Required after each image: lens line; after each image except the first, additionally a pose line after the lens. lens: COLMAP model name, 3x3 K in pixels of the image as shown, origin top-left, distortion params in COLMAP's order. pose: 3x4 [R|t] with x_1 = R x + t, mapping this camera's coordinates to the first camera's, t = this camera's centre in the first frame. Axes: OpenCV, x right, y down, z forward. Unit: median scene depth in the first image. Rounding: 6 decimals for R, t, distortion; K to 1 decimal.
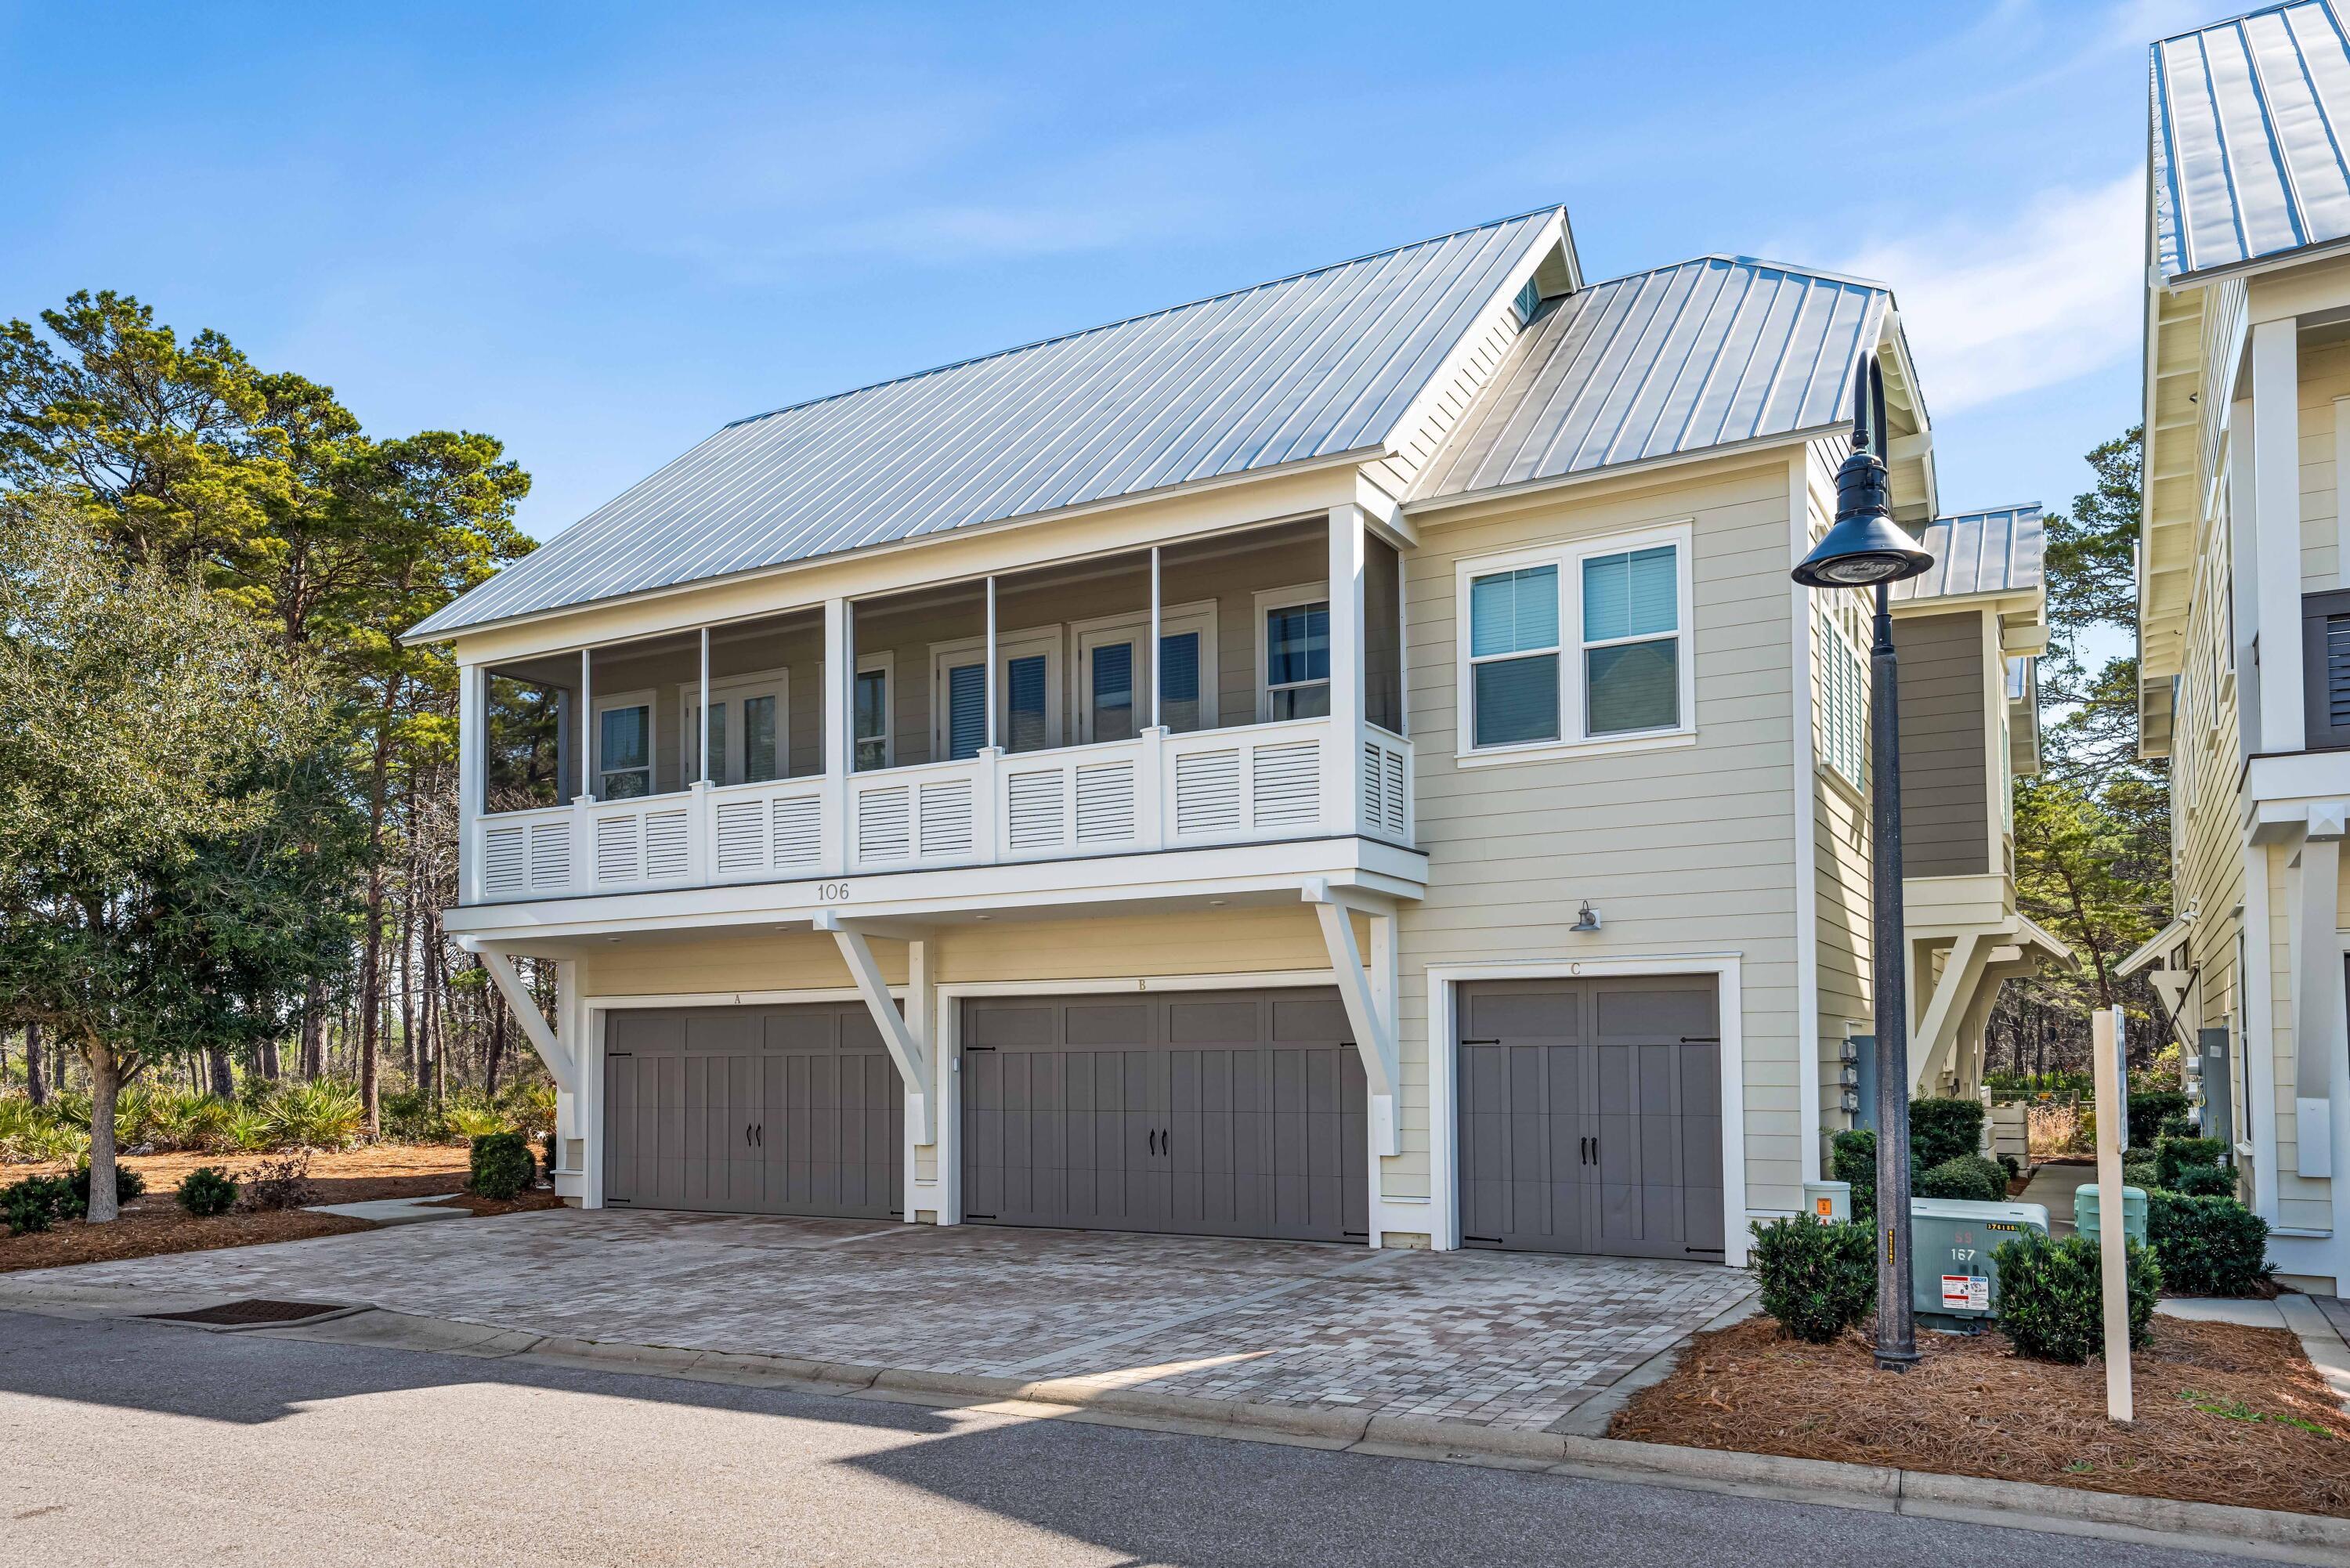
lens RADIAL K [[1676.1, 0, 1175.0], [0, 1676.1, 784.0], [0, 0, 1]] dist [0.007884, 0.001161]
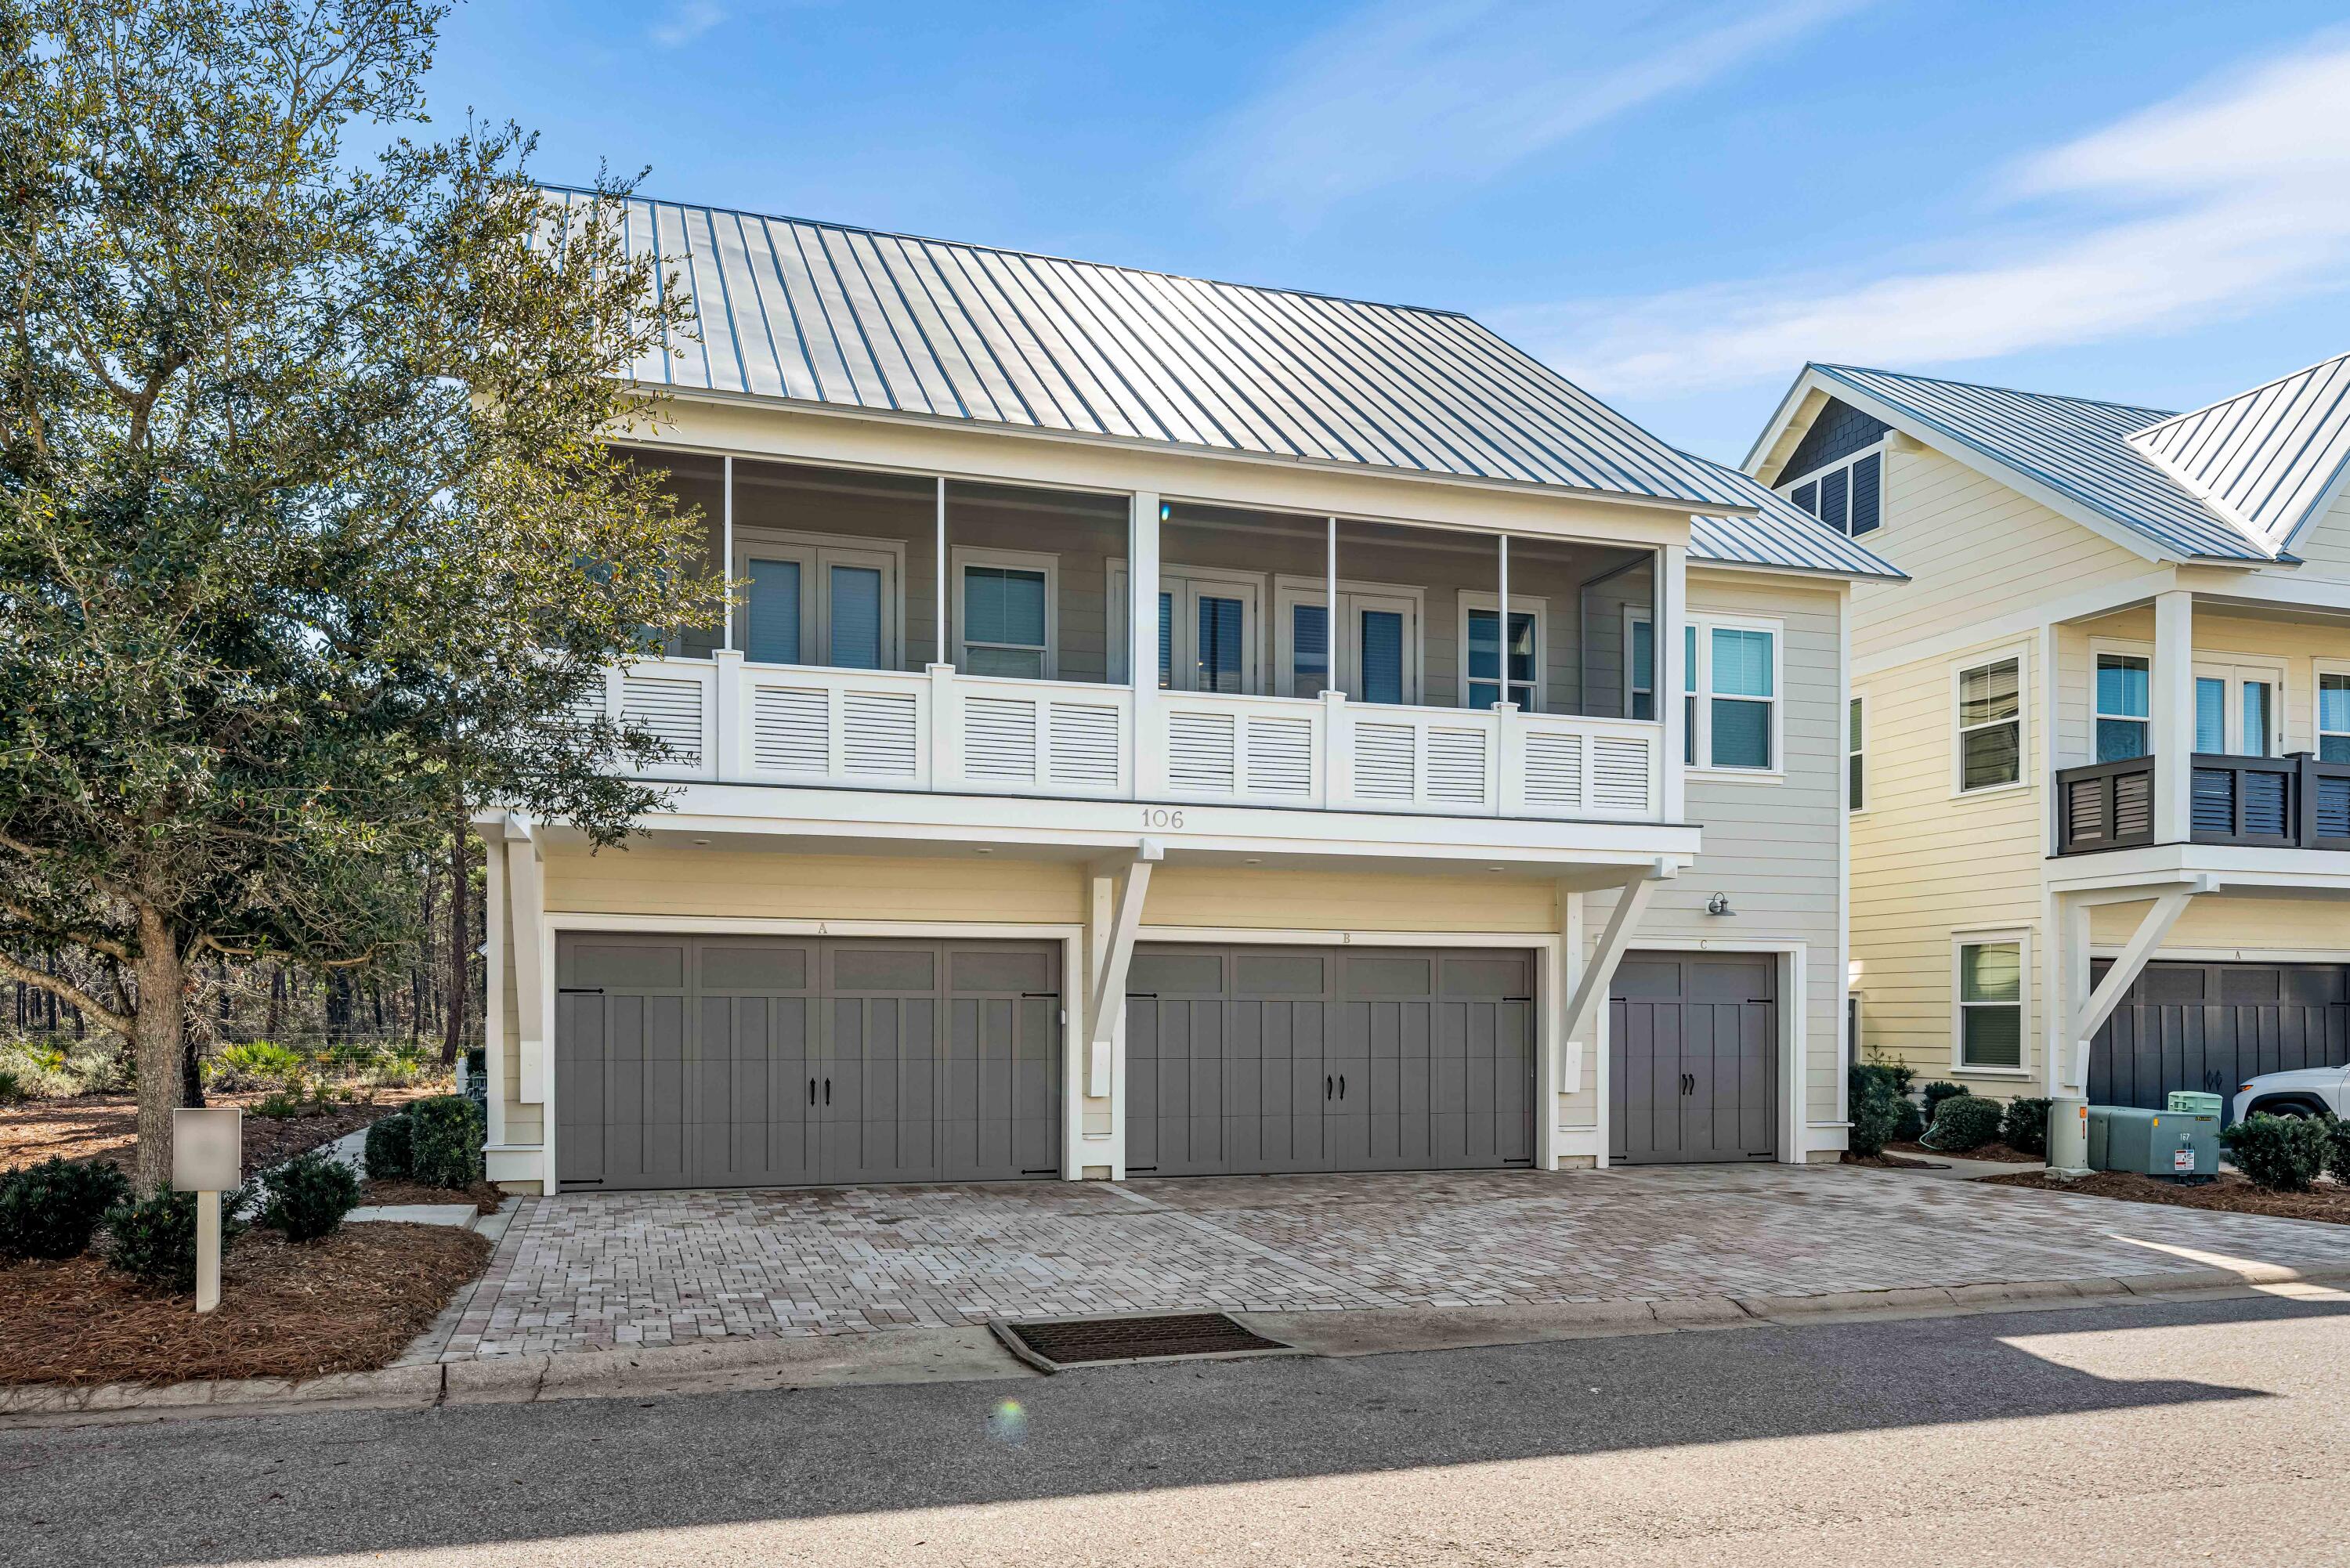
lens RADIAL K [[1474.6, 0, 1173.5], [0, 1474.6, 824.0], [0, 0, 1]] dist [-0.023880, -0.000604]
pose [[0.709089, 0.102541, 0.697624, -0.740795], [-0.127528, 0.991704, -0.016142, 0.077694], [-0.693491, -0.077520, 0.716282, 0.420964]]
